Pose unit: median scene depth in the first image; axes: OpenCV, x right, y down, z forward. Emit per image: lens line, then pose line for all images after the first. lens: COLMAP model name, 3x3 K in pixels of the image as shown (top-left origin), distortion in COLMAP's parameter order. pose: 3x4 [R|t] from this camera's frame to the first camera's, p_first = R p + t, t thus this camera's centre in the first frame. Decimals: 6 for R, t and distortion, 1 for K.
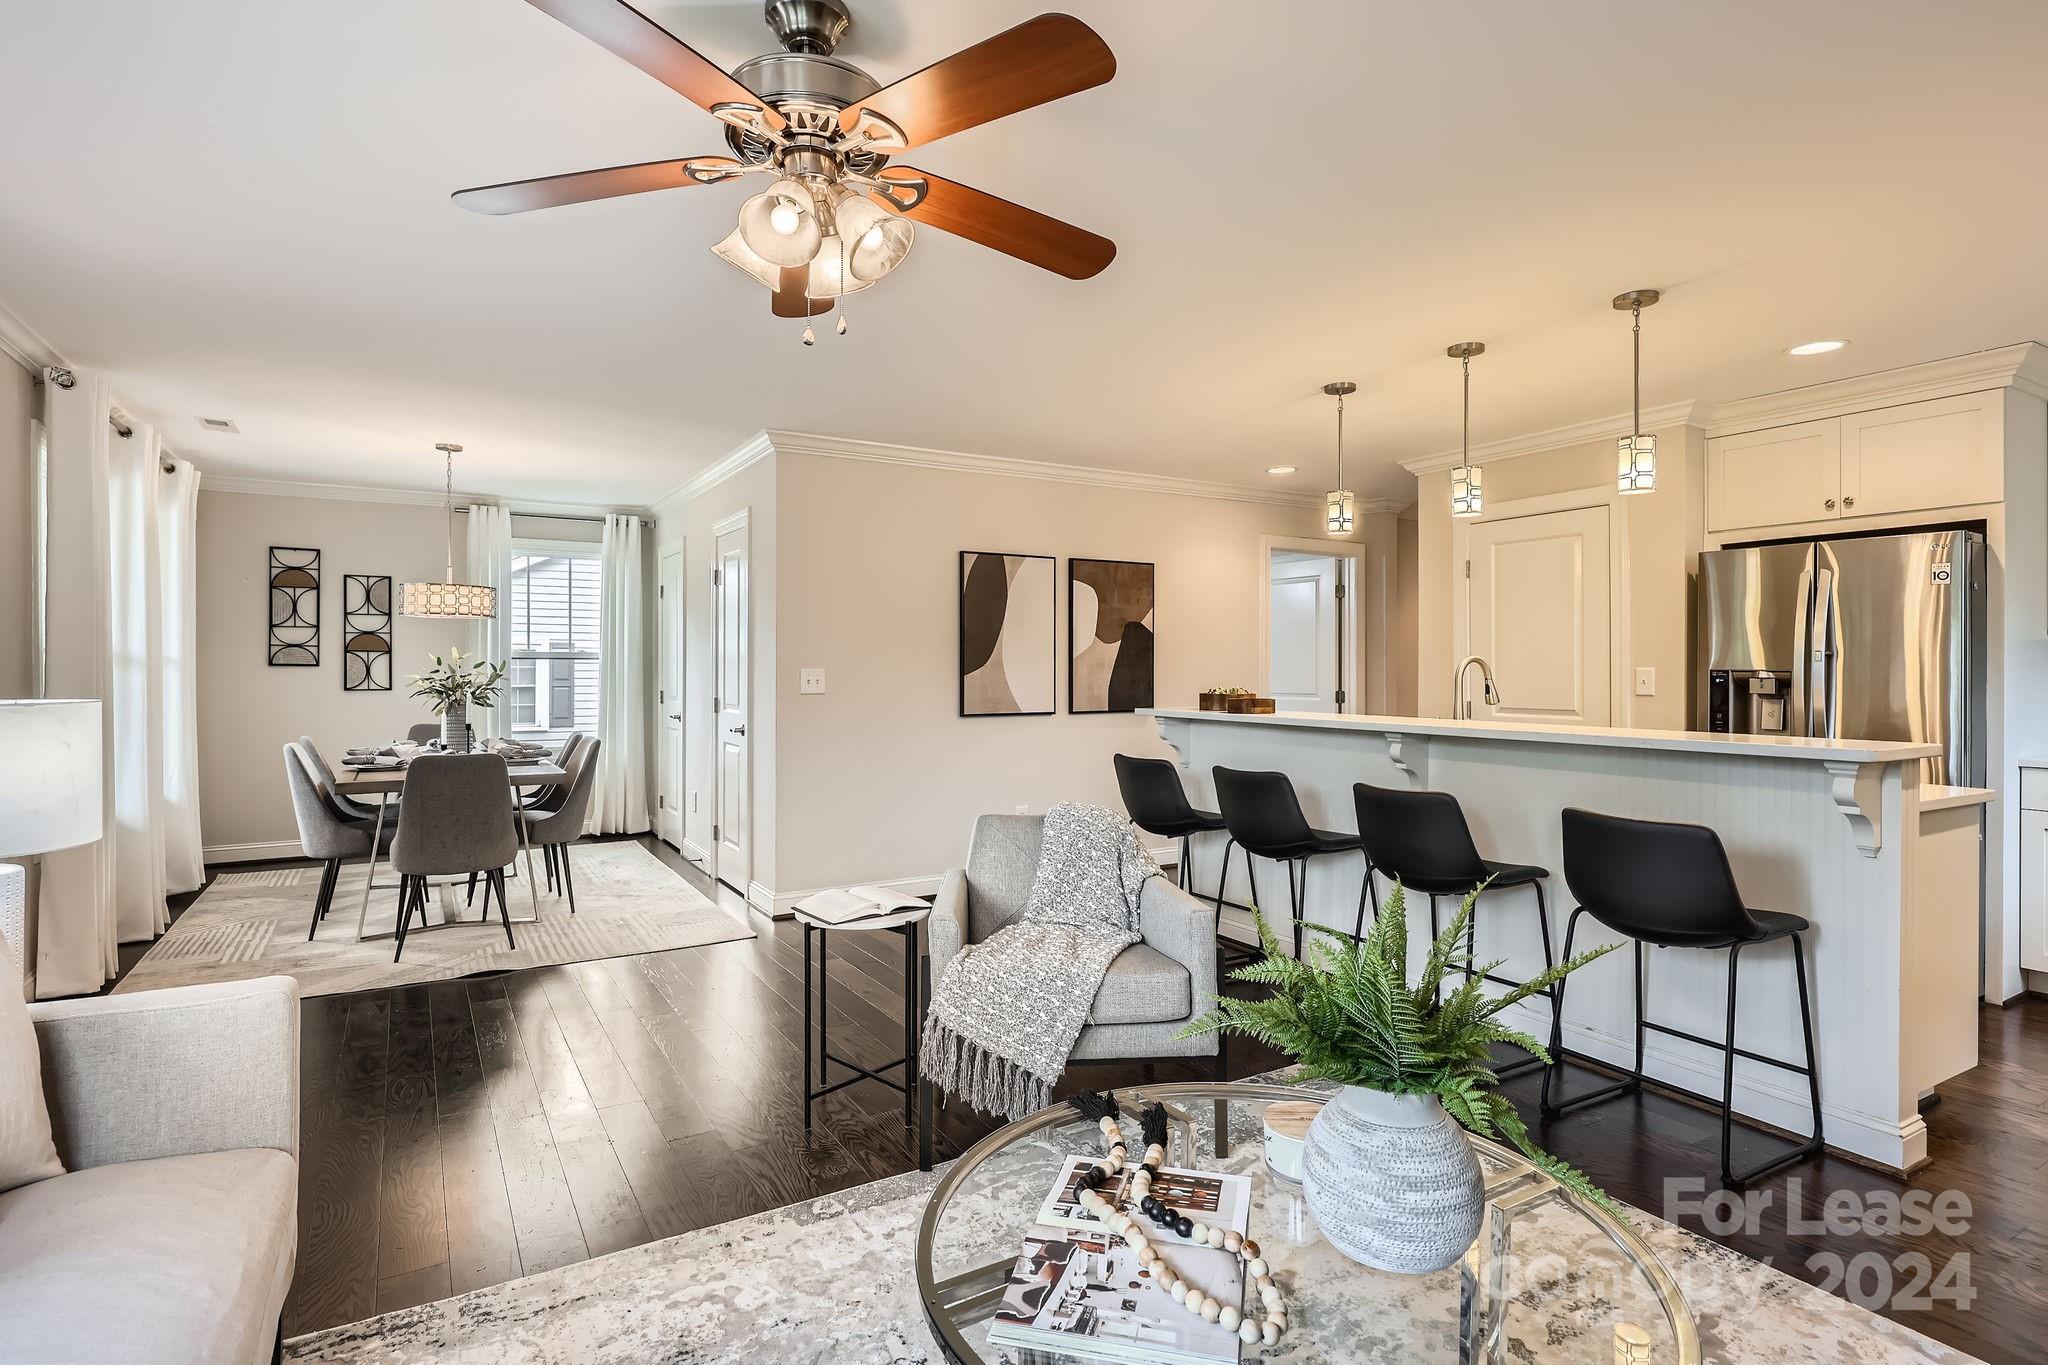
lens RADIAL K [[1031.1, 0, 1019.2], [0, 1031.1, 666.5], [0, 0, 1]] dist [0.001231, -0.002296]
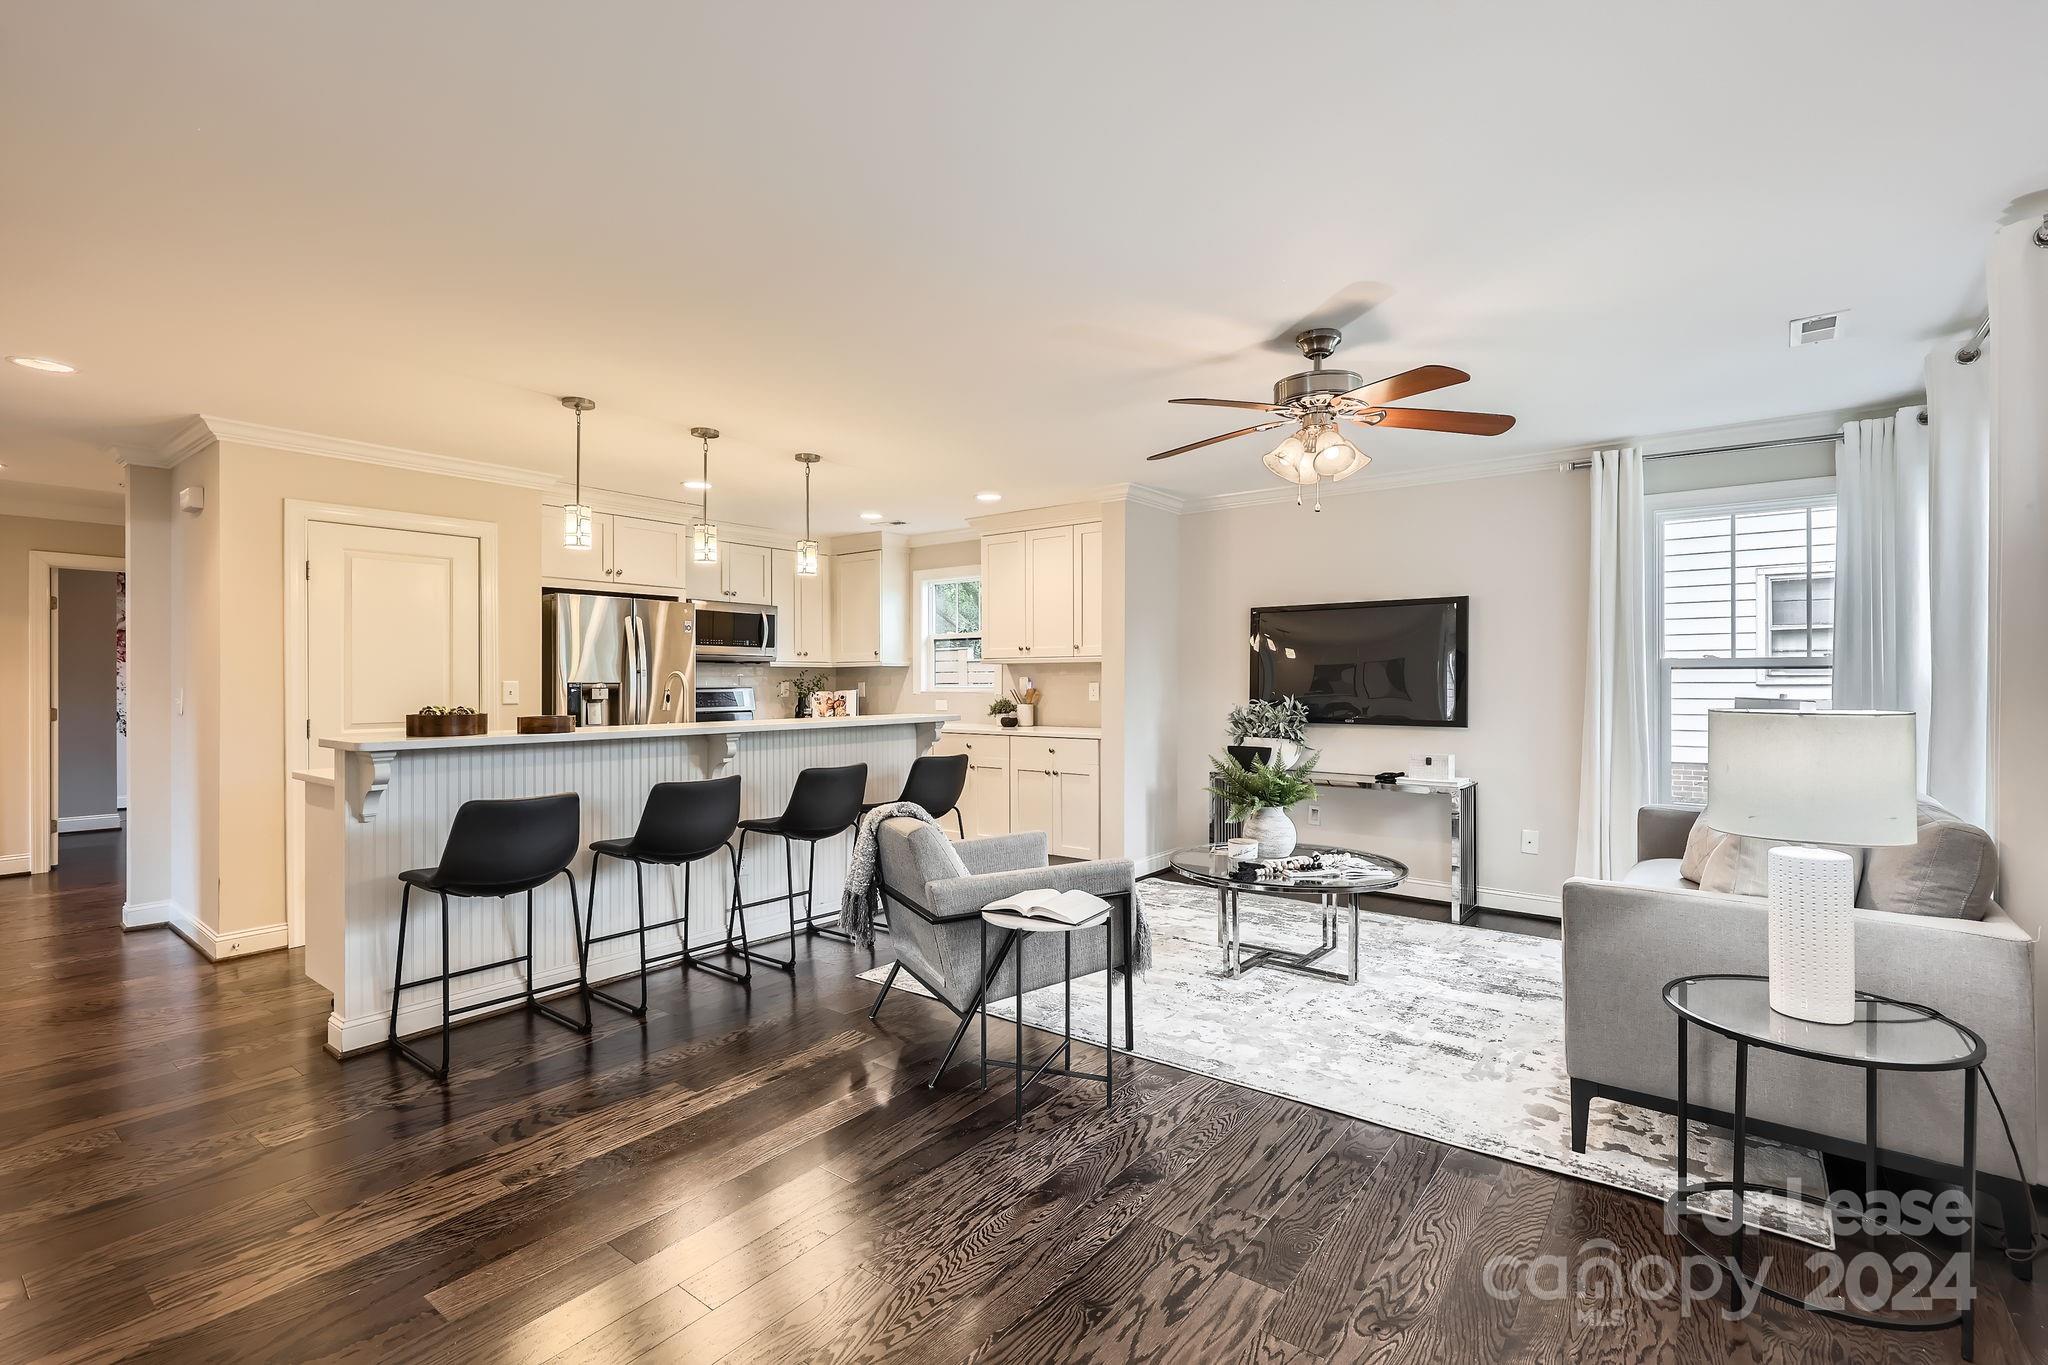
lens RADIAL K [[895.6, 0, 1015.0], [0, 895.6, 678.7], [0, 0, 1]] dist [0.001442, -0.000433]
pose [[-0.372400, -0.003122, 0.928067, -0.472356], [-0.001044, 0.999995, 0.002946, -0.003113], [-0.928072, 0.000128, -0.372401, 0.655595]]
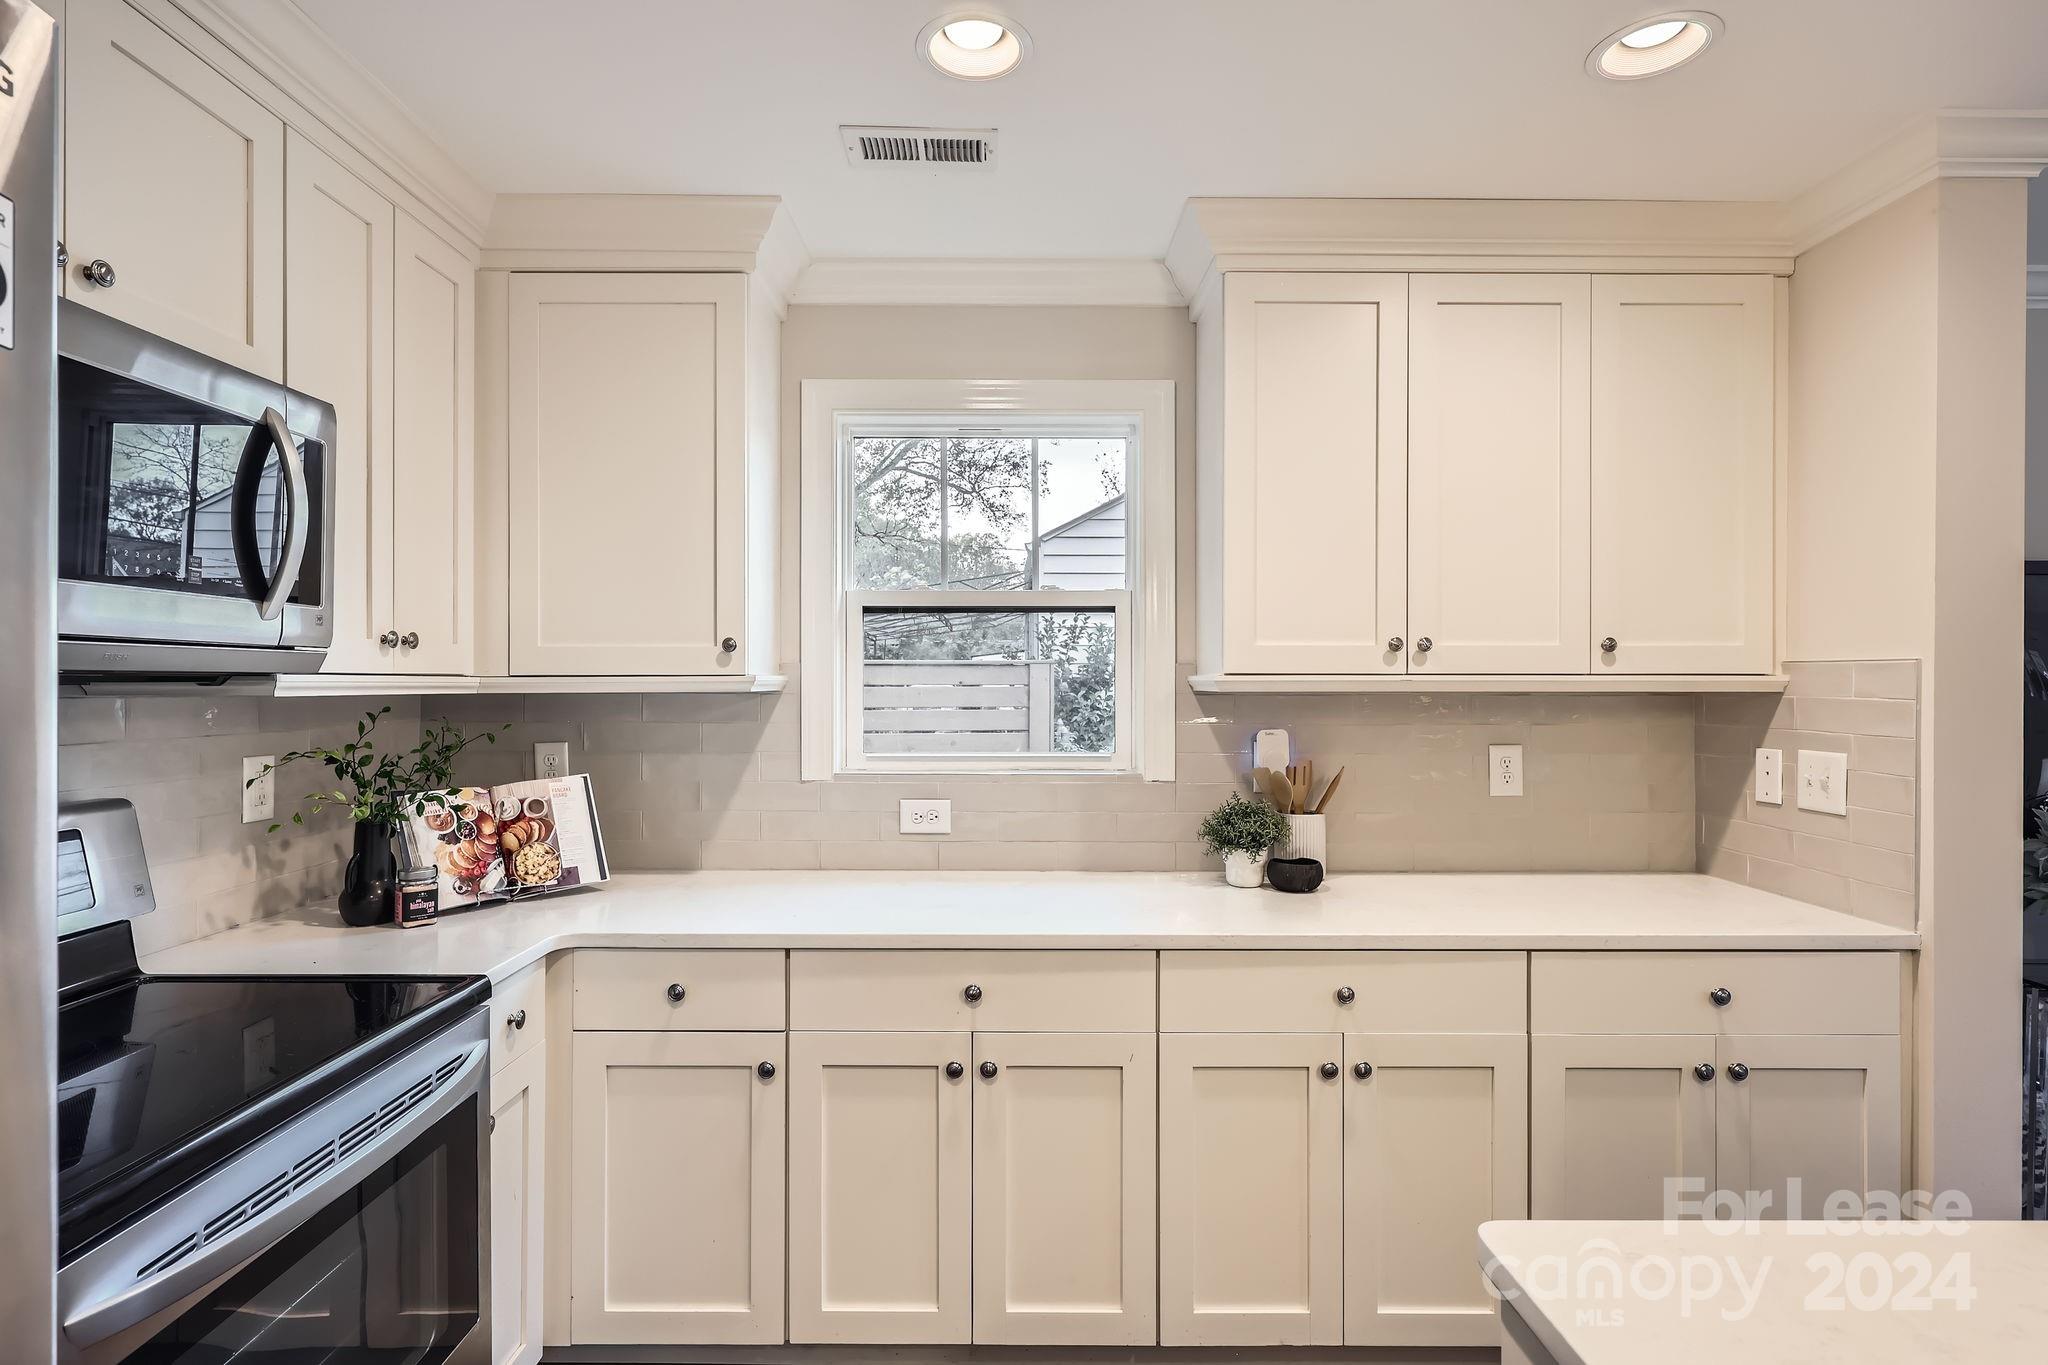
lens RADIAL K [[1031.1, 0, 1020.4], [0, 1031.1, 680.9], [0, 0, 1]] dist [0.001231, -0.002296]
pose [[-0.860780, -0.002418, 0.508971, 0.467903], [-0.005050, 0.999980, -0.003789, -0.020628], [-0.508952, -0.005832, -0.860775, 0.652729]]
